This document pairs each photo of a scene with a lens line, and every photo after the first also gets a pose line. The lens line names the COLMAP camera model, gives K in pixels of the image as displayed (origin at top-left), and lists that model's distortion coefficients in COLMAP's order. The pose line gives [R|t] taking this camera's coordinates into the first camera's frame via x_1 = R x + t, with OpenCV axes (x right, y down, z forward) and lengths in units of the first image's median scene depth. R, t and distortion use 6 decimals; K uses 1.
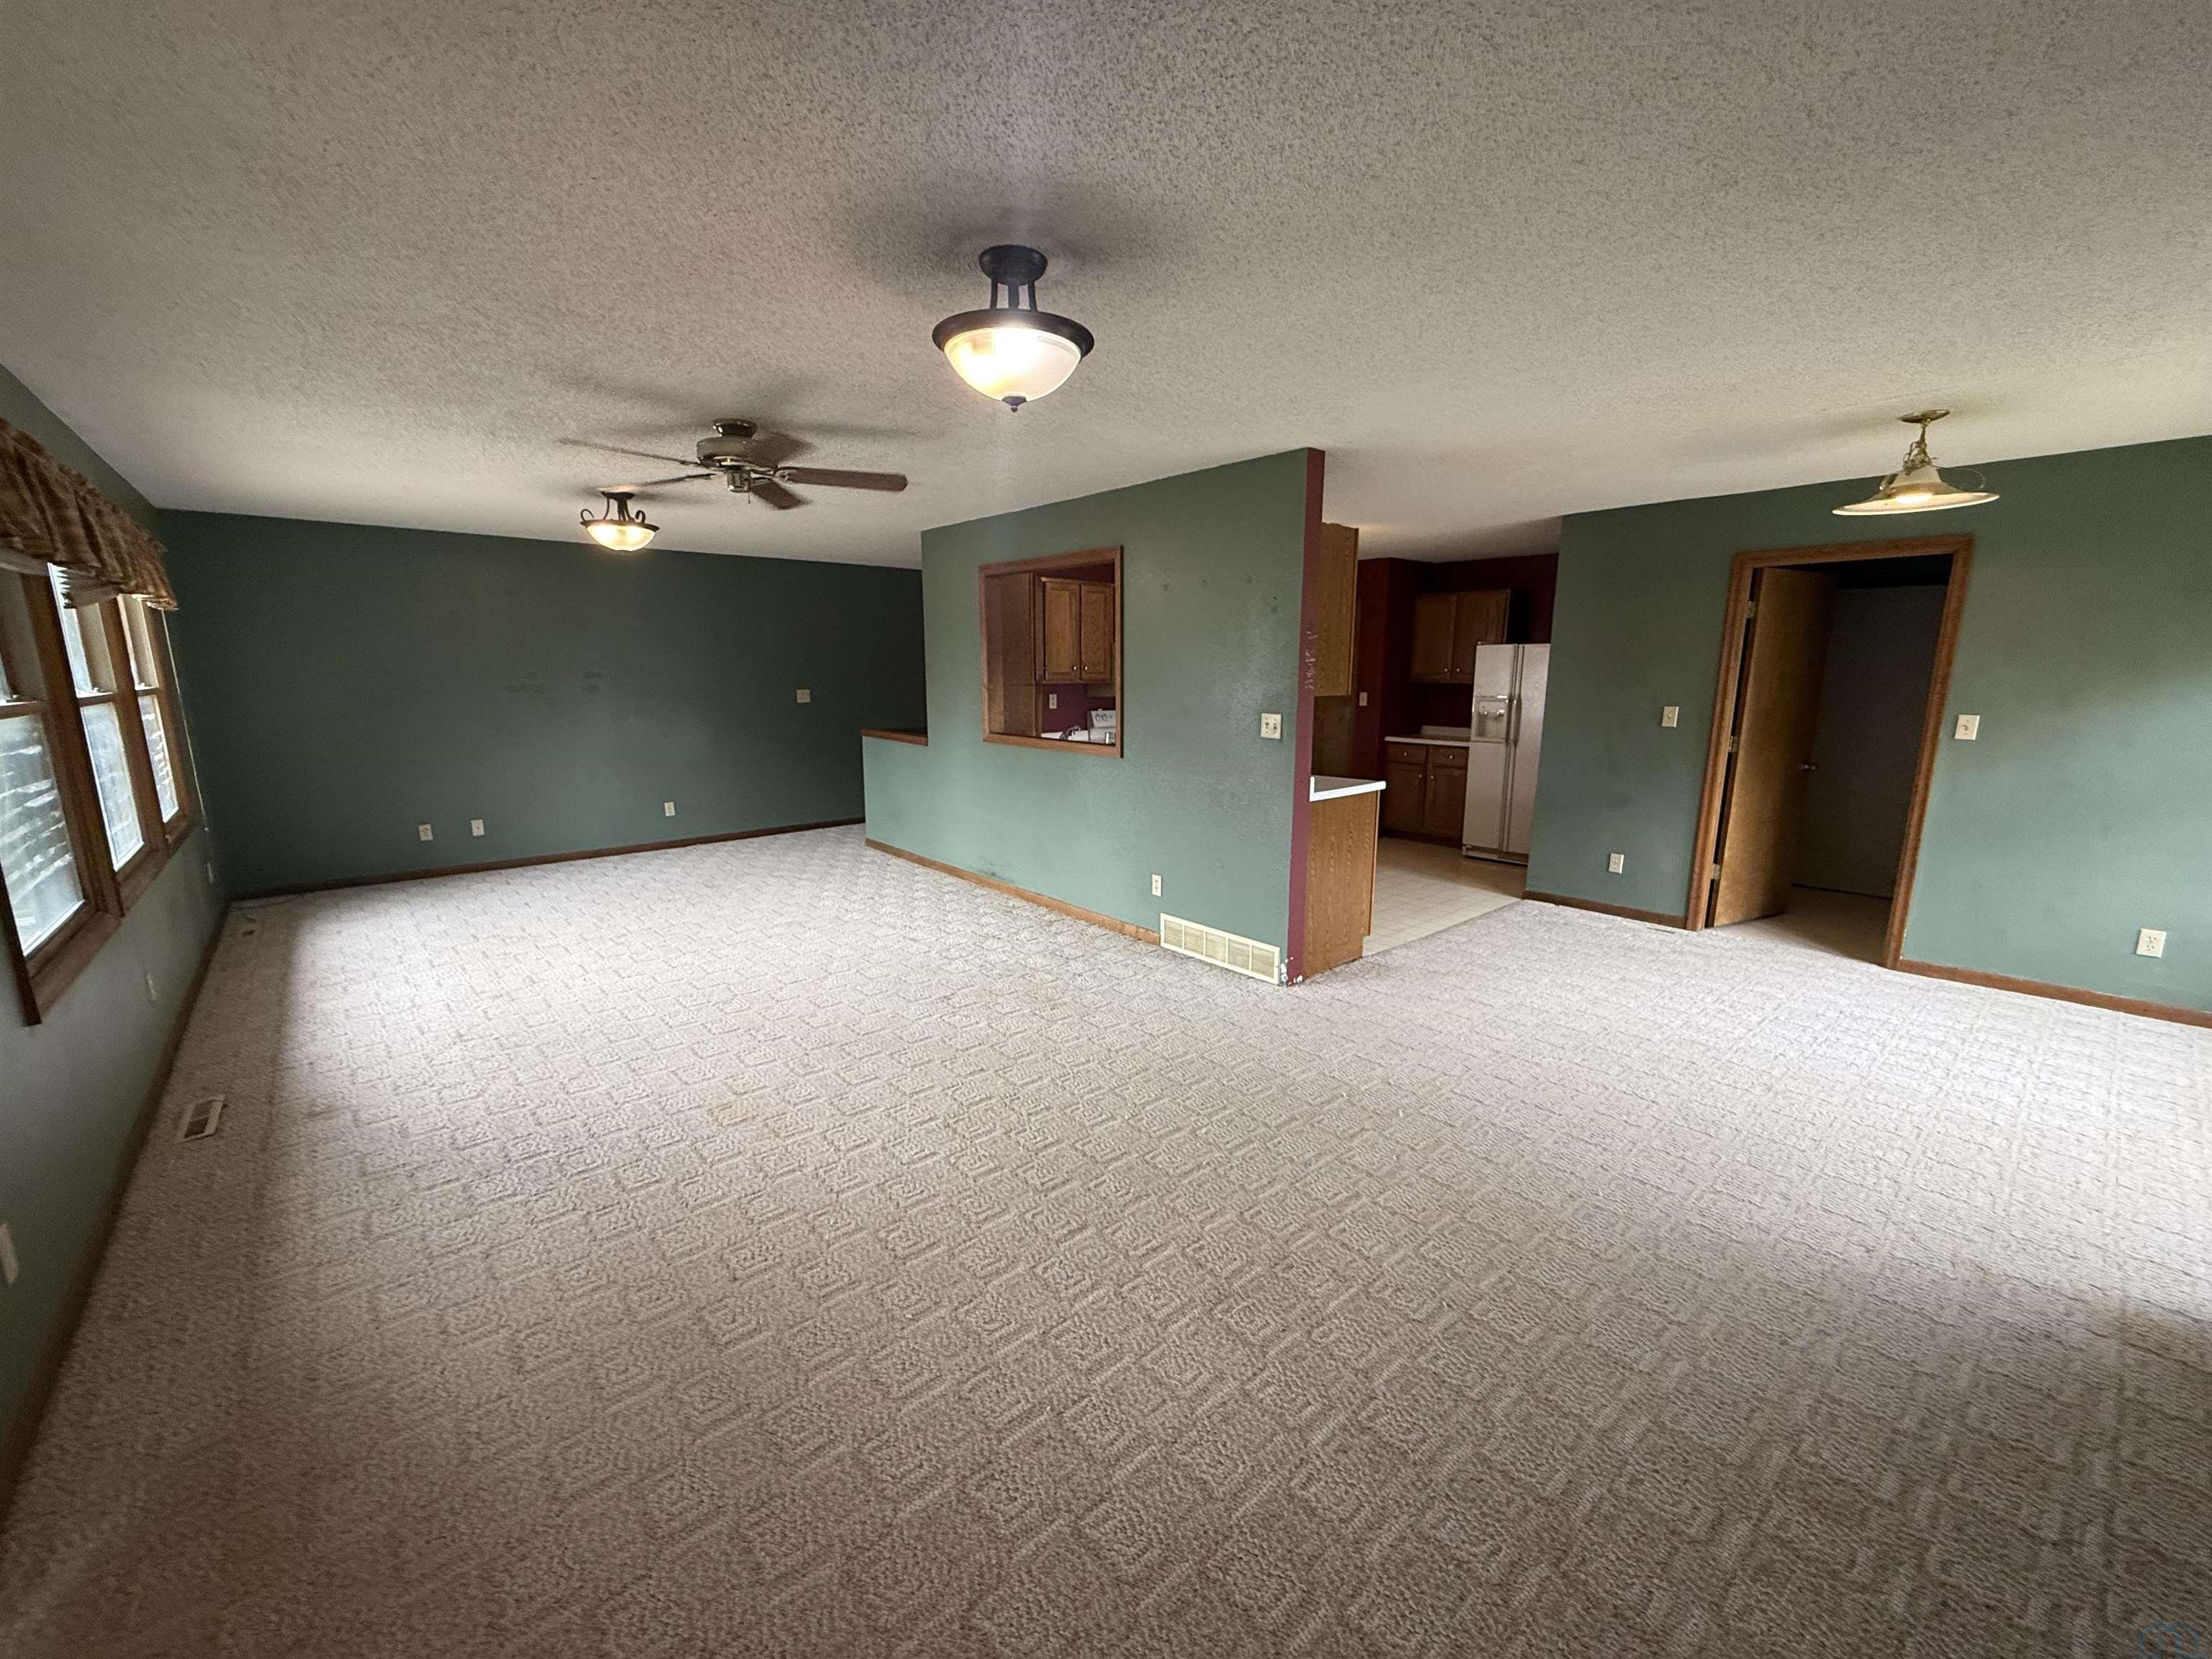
lens RADIAL K [[881.1, 0, 1100.2], [0, 881.1, 827.2], [0, 0, 1]] dist [-0.000231, -0.000525]
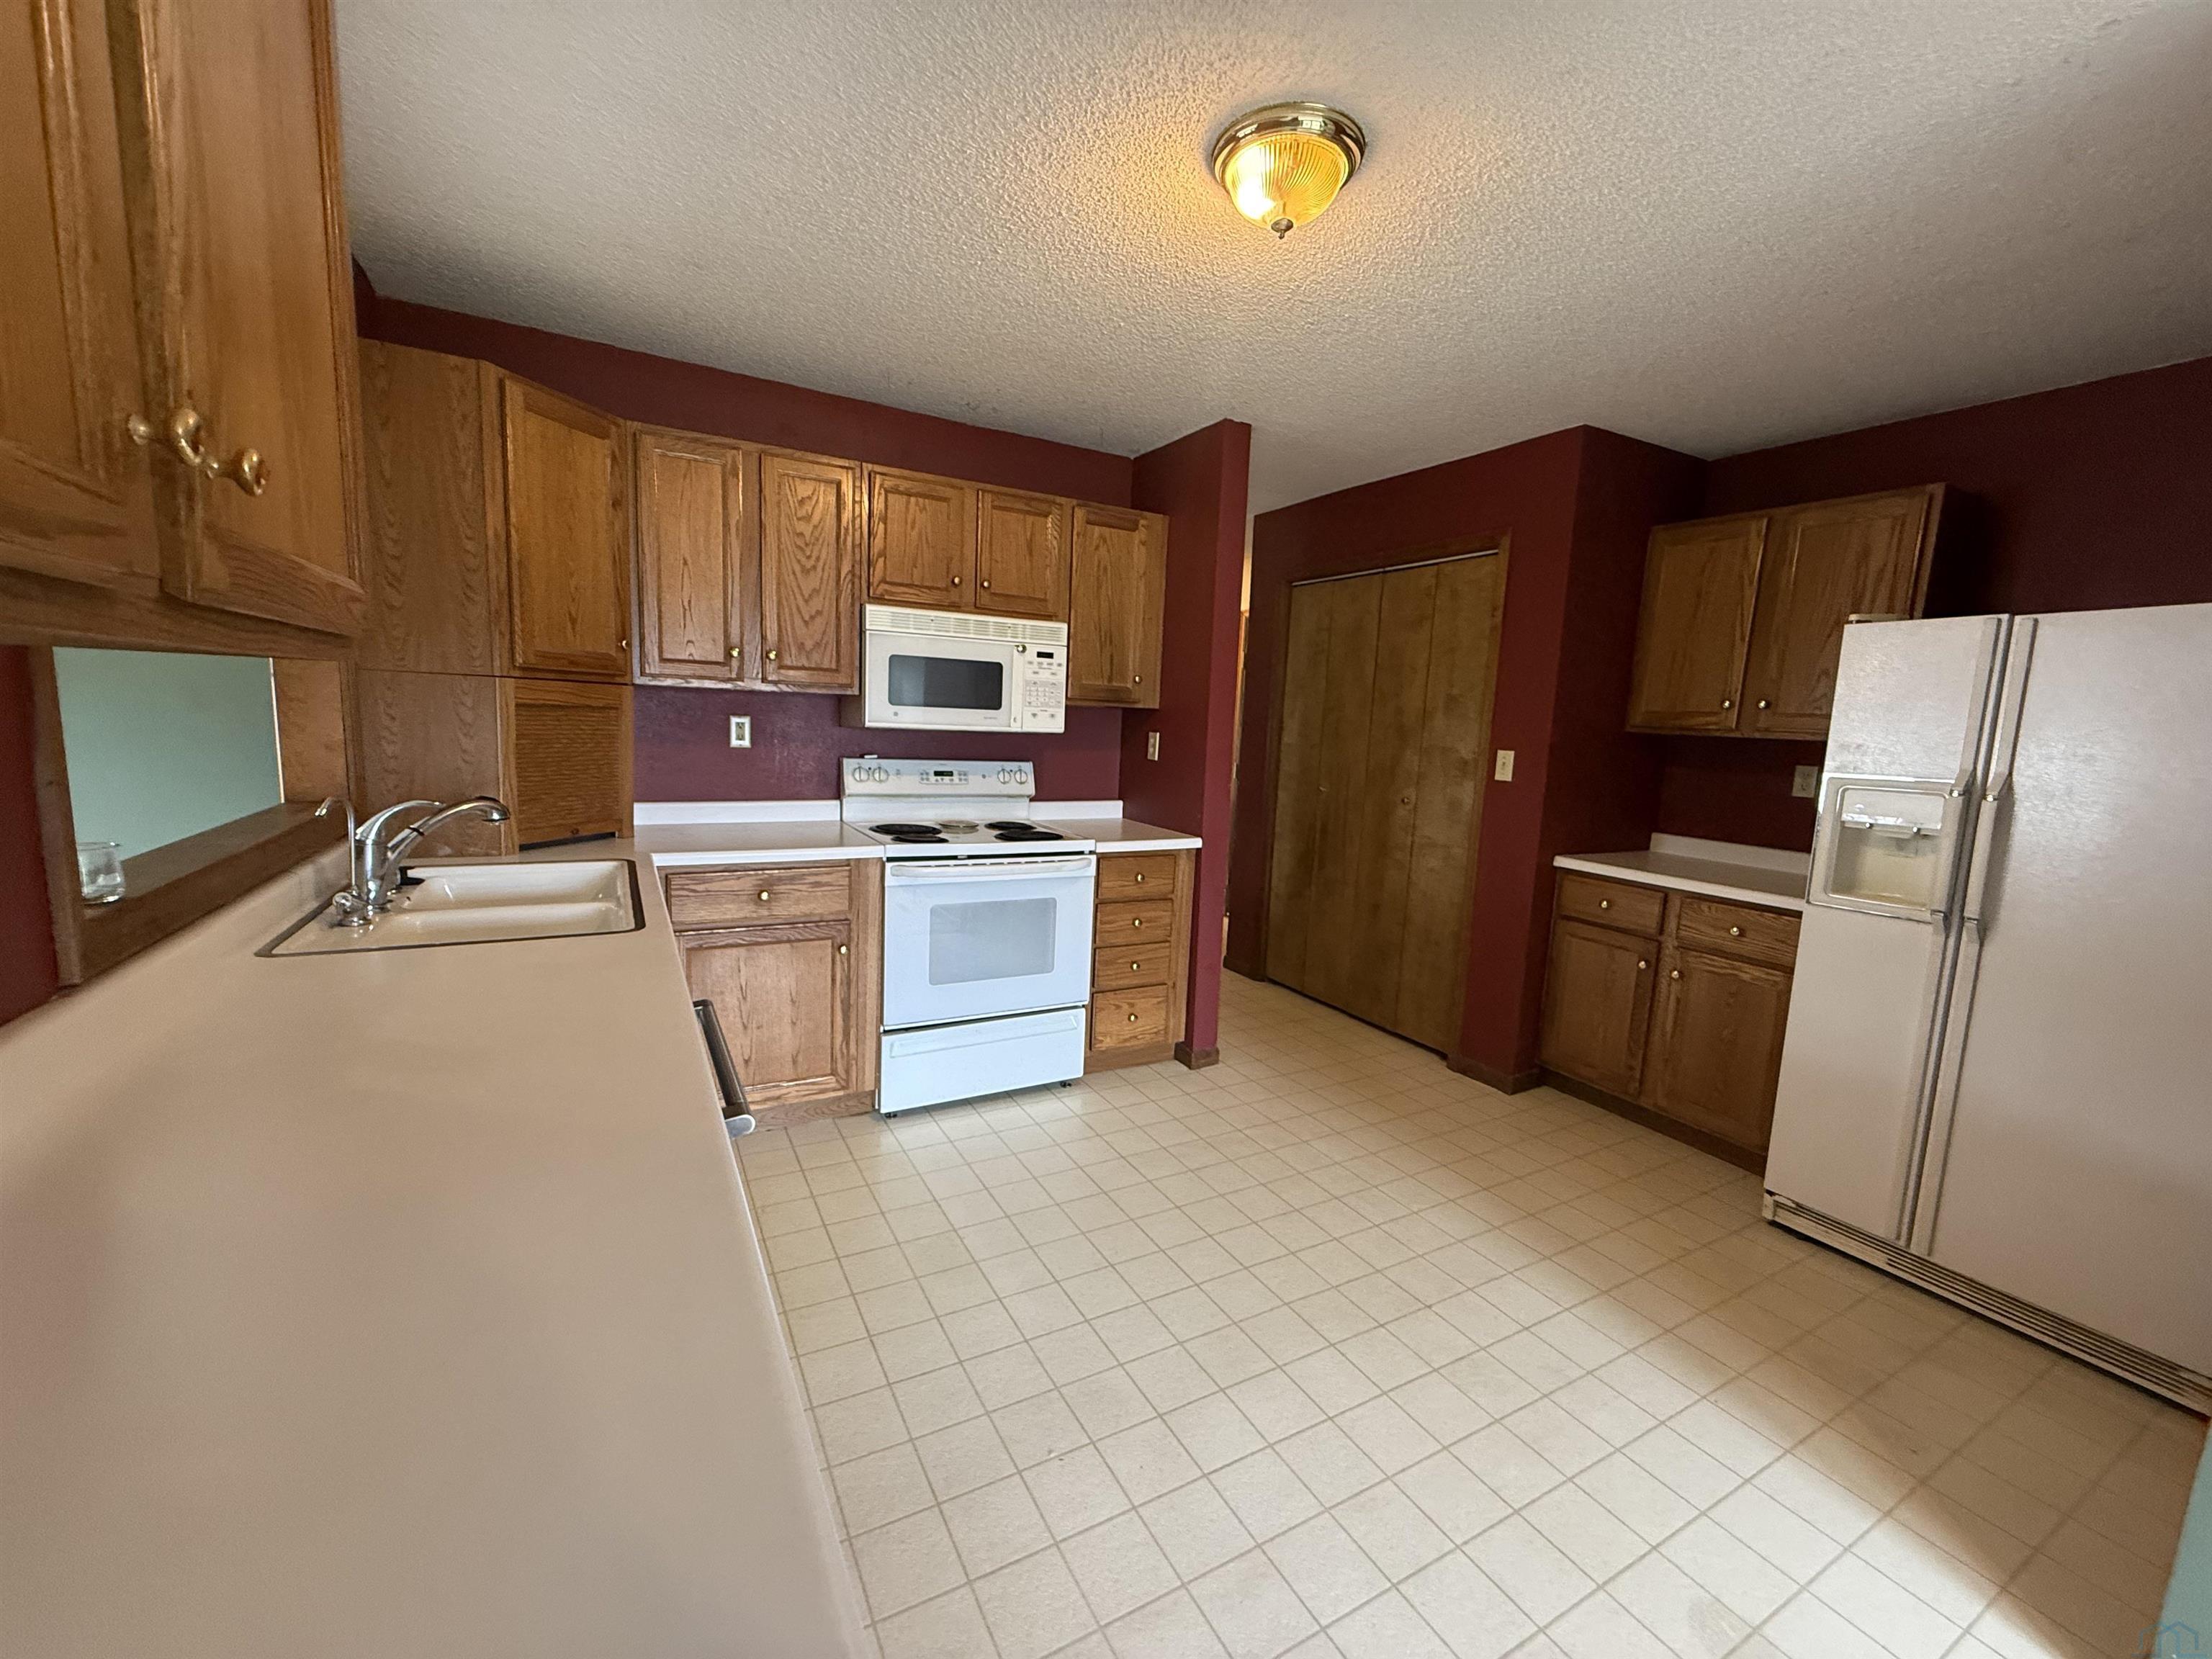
lens RADIAL K [[881.1, 0, 1098.2], [0, 881.1, 833.3], [0, 0, 1]] dist [-0.000231, -0.000525]
pose [[0.976694, 0.068570, -0.203391, 0.226635], [-0.079064, 0.995902, -0.043917, -0.090581], [0.199546, 0.058975, 0.978112, 0.631349]]
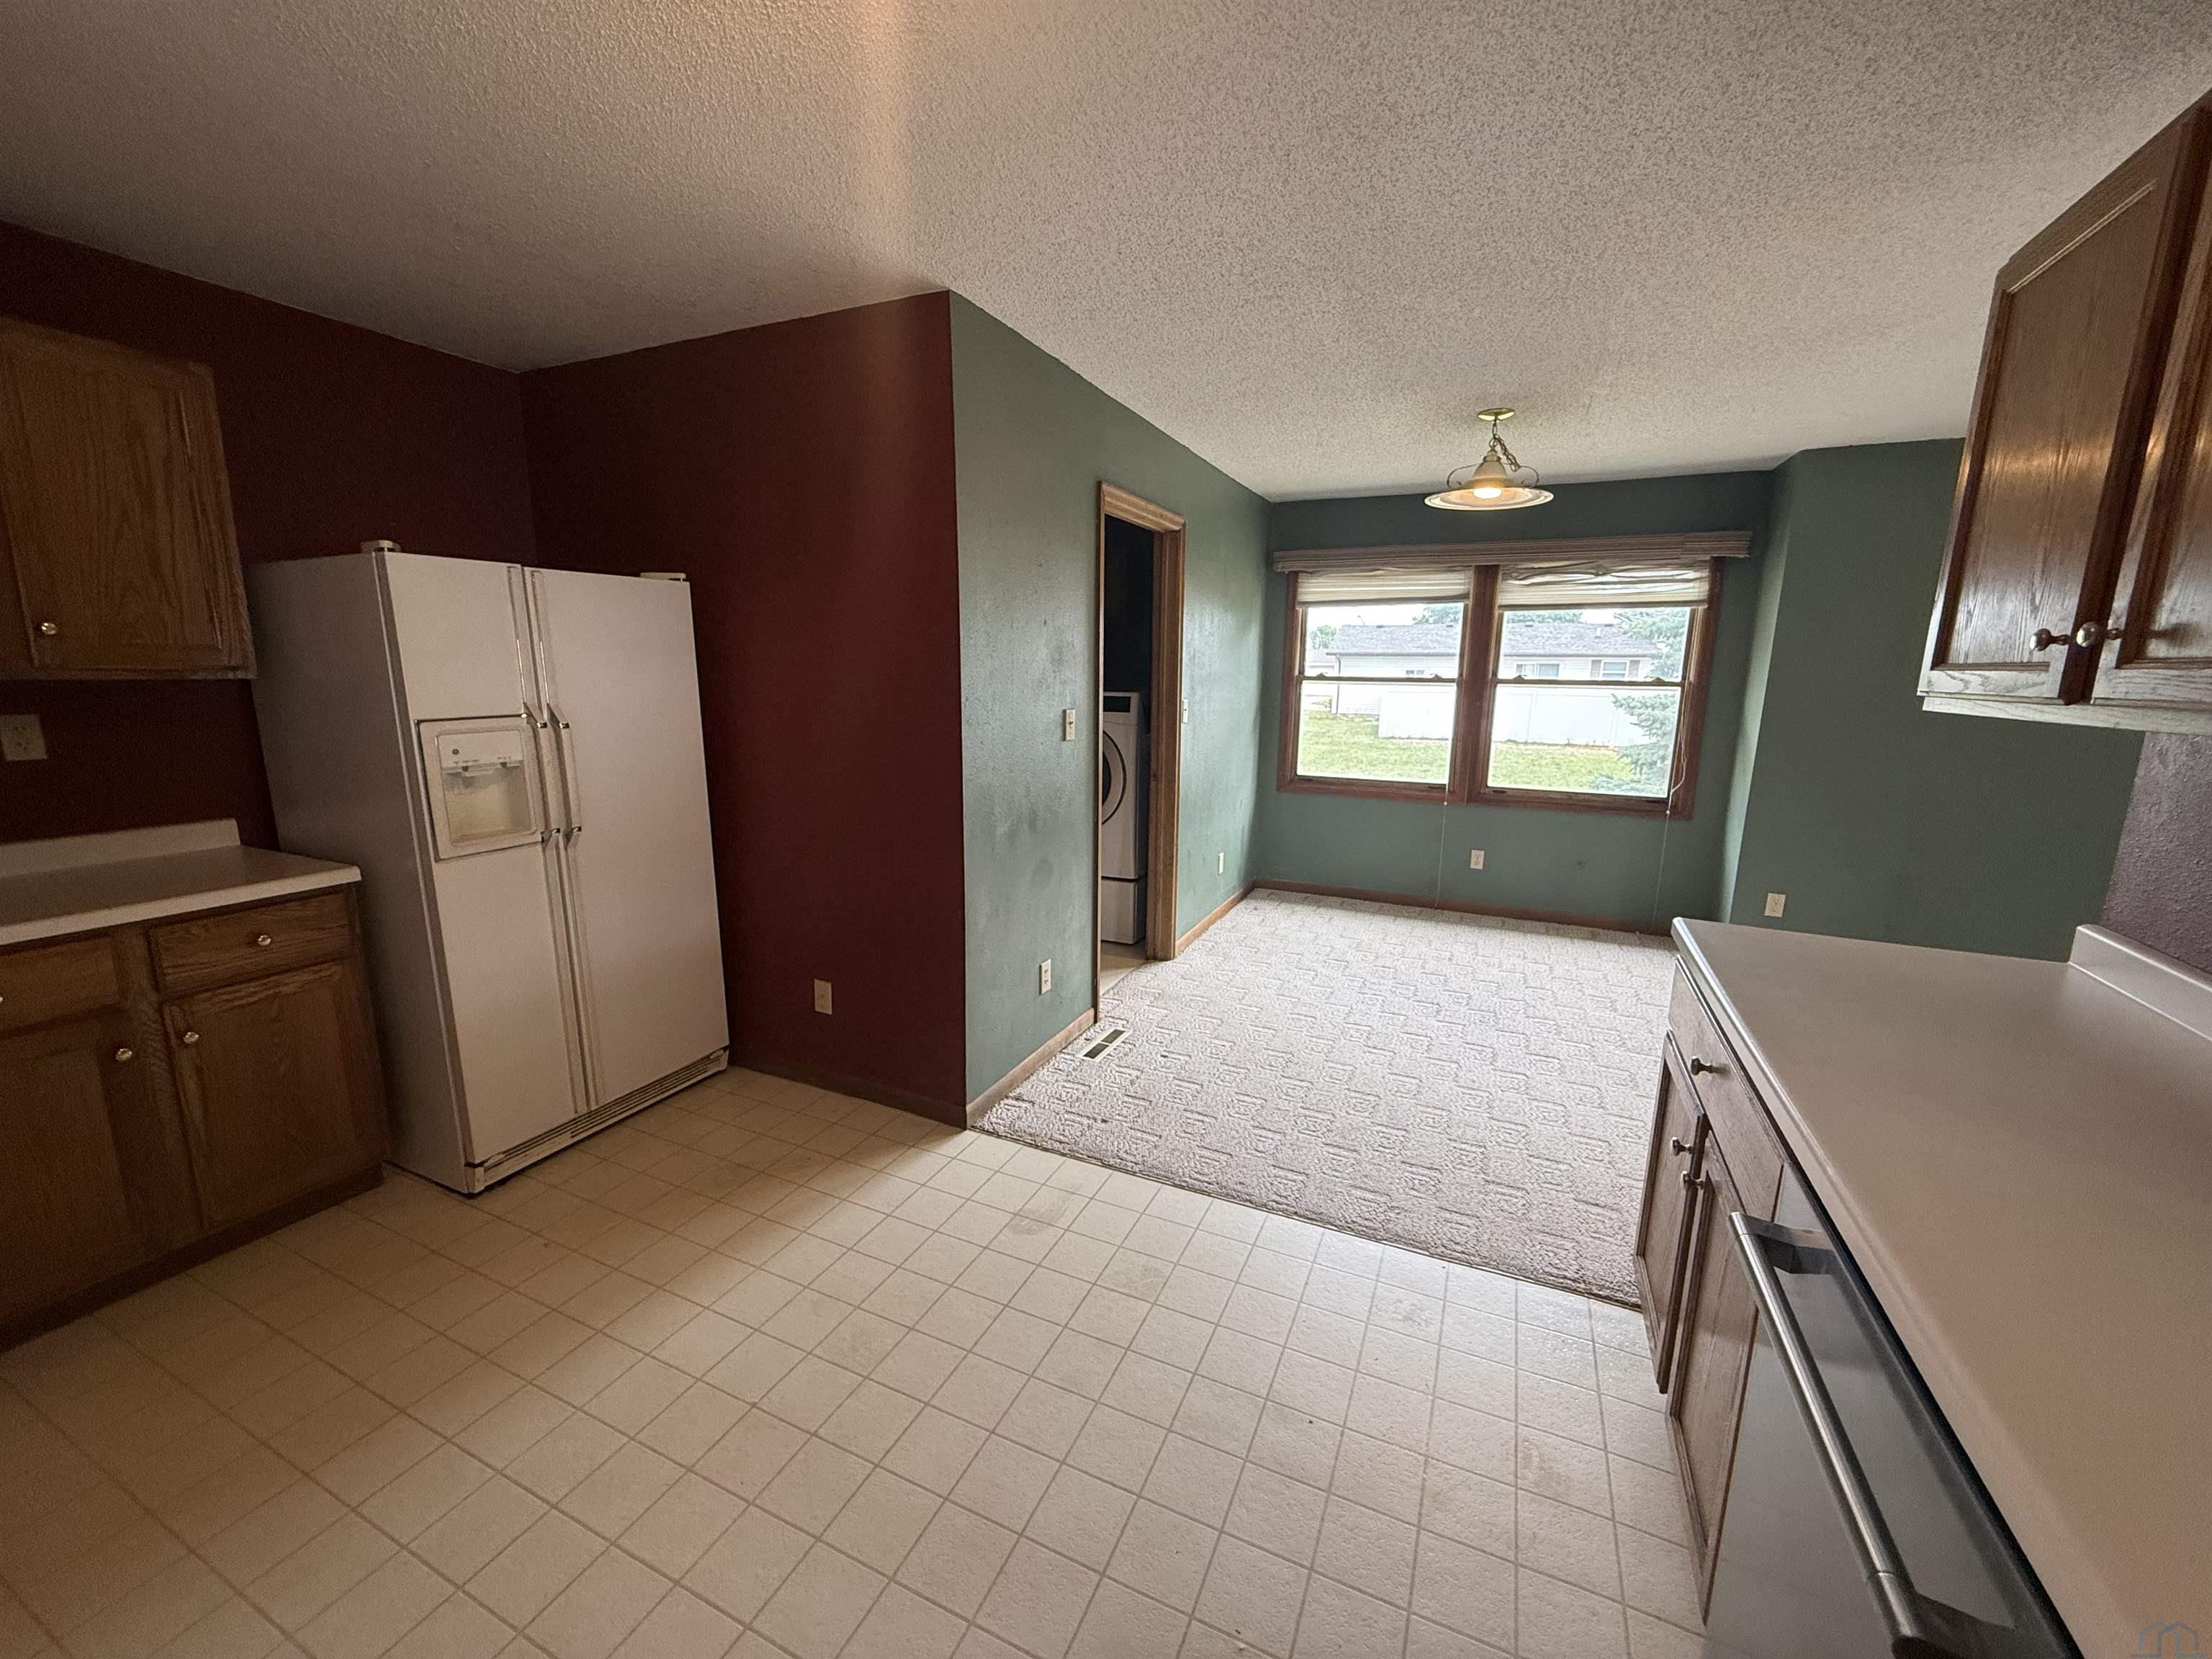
lens RADIAL K [[881.1, 0, 1098.1], [0, 881.1, 822.2], [0, 0, 1]] dist [-0.000231, -0.000525]
pose [[-0.410943, -0.167831, 0.896079, 0.042474], [0.144819, 0.958411, 0.245919, -0.160941], [-0.900085, 0.230828, -0.369547, 0.937024]]
